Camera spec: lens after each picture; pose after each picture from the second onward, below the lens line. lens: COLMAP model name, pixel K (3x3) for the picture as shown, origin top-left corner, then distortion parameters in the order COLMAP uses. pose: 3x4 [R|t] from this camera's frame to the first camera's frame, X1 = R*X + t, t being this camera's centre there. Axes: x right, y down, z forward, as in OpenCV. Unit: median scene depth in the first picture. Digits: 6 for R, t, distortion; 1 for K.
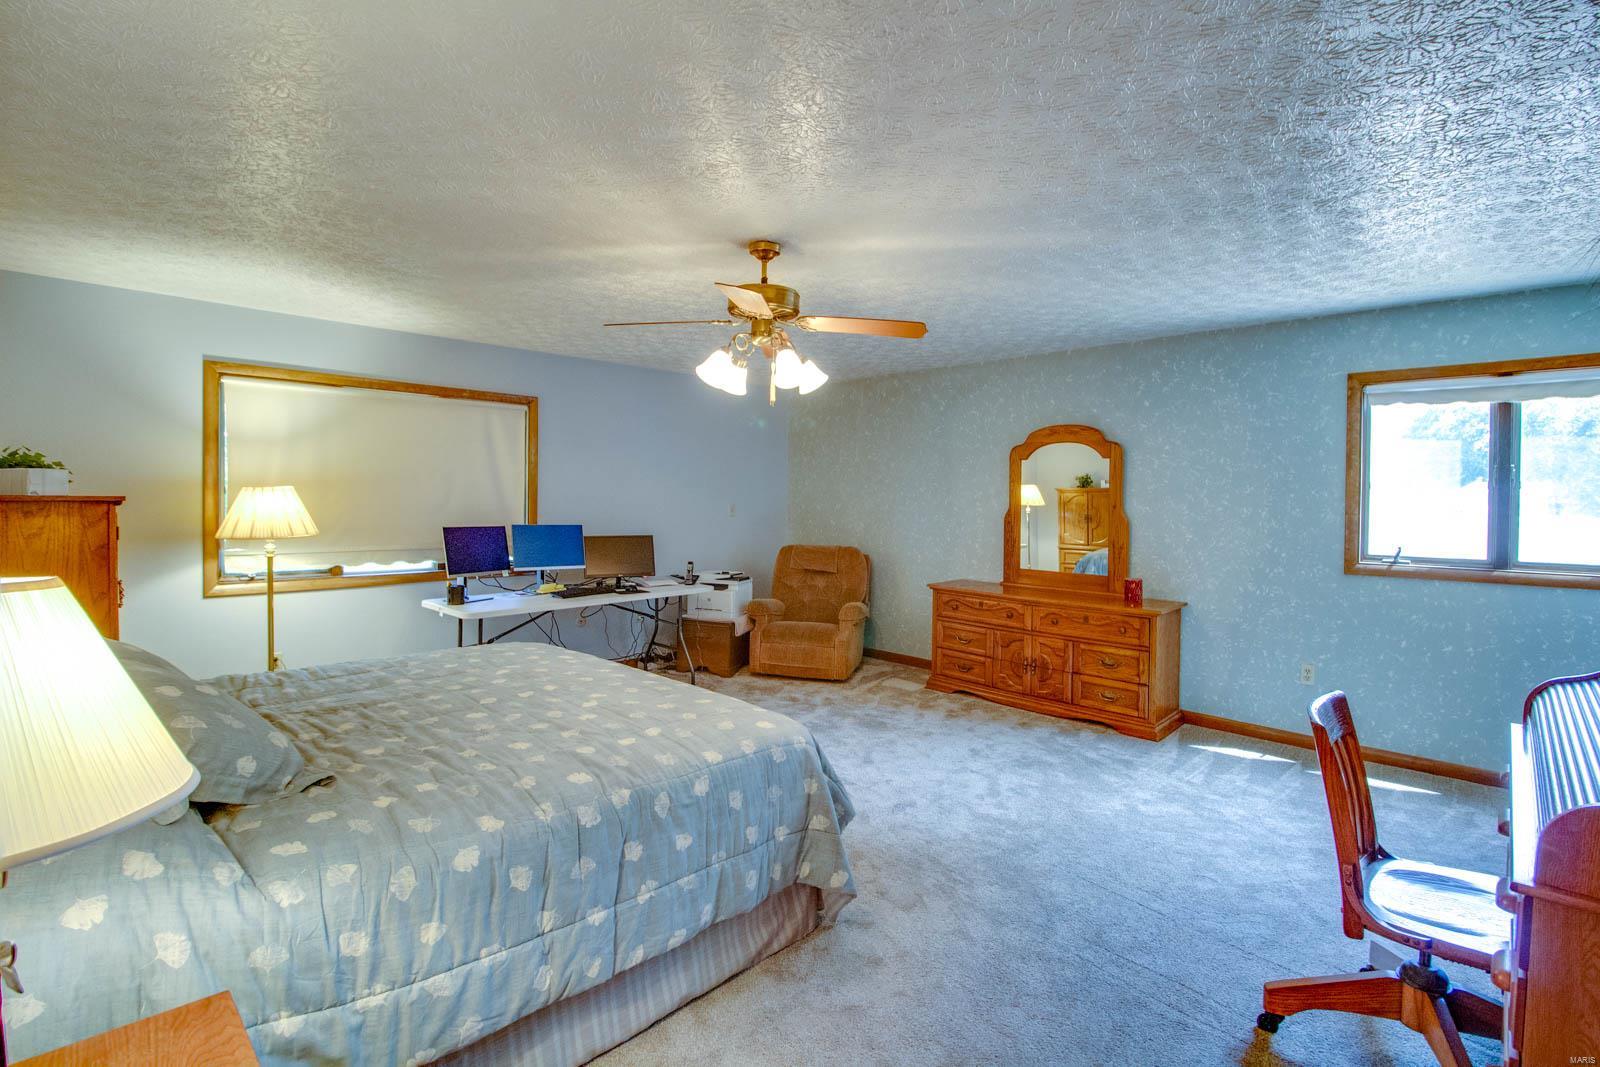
lens RADIAL K [[730.6, 0, 798.7], [0, 730.6, 511.4], [0, 0, 1]] dist [-0.001385, -0.014606]
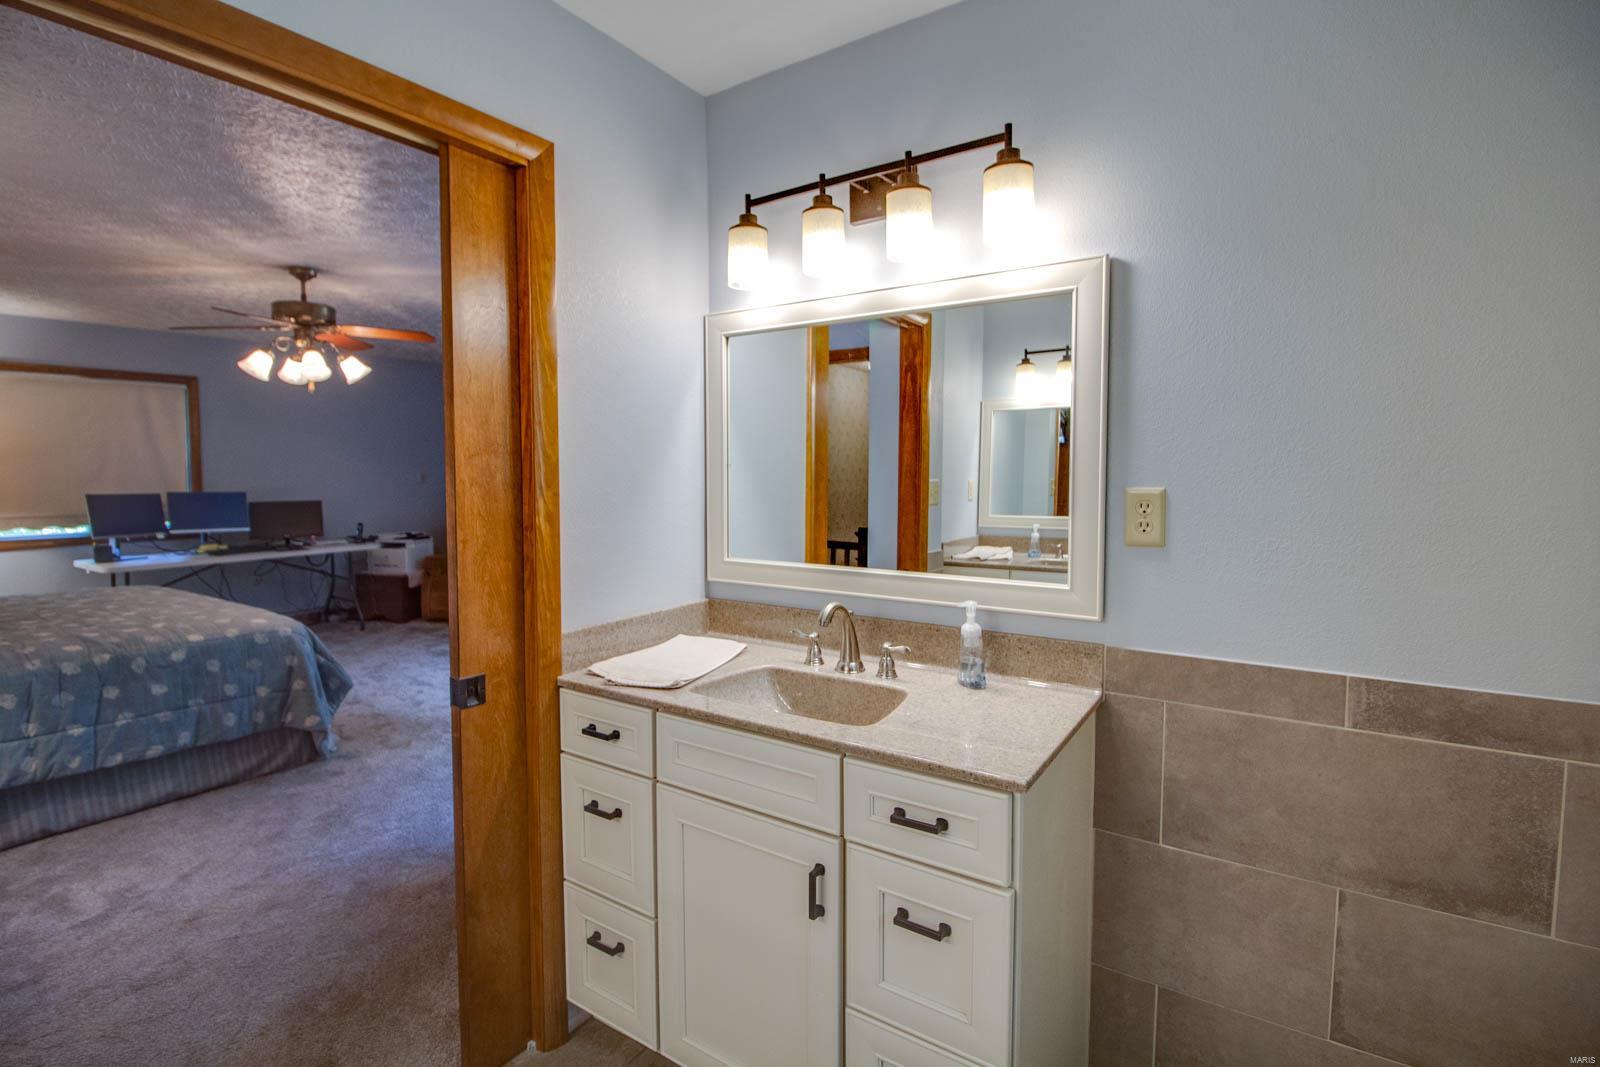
lens RADIAL K [[742.6, 0, 802.2], [0, 742.6, 511.4], [0, 0, 1]] dist [-0.007356, -0.010082]
pose [[0.981075, -0.021253, 0.192459, 0.746331], [0.014056, 0.999153, 0.038680, 0.038156], [-0.193118, -0.035242, 0.980542, -0.632397]]
